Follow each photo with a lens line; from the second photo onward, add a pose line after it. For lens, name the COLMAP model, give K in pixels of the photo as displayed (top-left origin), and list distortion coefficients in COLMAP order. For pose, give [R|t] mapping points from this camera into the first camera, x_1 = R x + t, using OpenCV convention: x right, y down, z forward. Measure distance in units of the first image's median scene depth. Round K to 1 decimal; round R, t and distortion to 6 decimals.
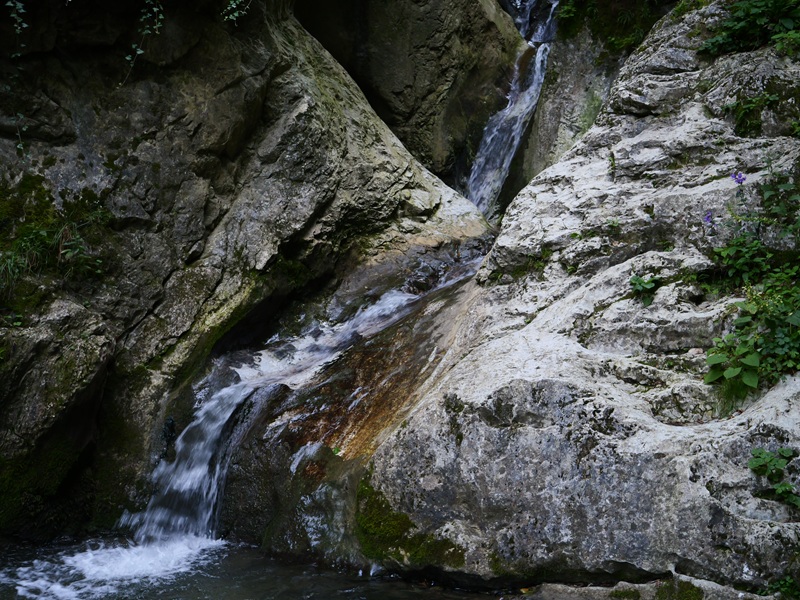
lens RADIAL K [[1030.5, 0, 400.0], [0, 1030.5, 300.0], [0, 0, 1]] dist [-0.011314, -0.016371]
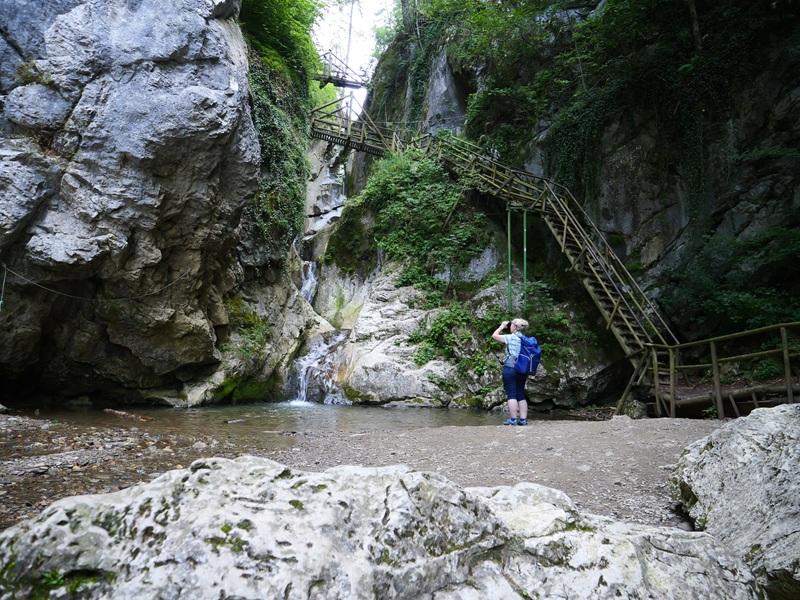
lens RADIAL K [[578.0, 0, 400.0], [0, 578.0, 300.0], [0, 0, 1]] dist [-0.035508, 0.007448]
pose [[0.882817, 0.052426, 0.466782, -0.868697], [0.002697, 0.993170, -0.116648, 0.088335], [-0.469709, 0.104238, 0.876646, -1.139928]]
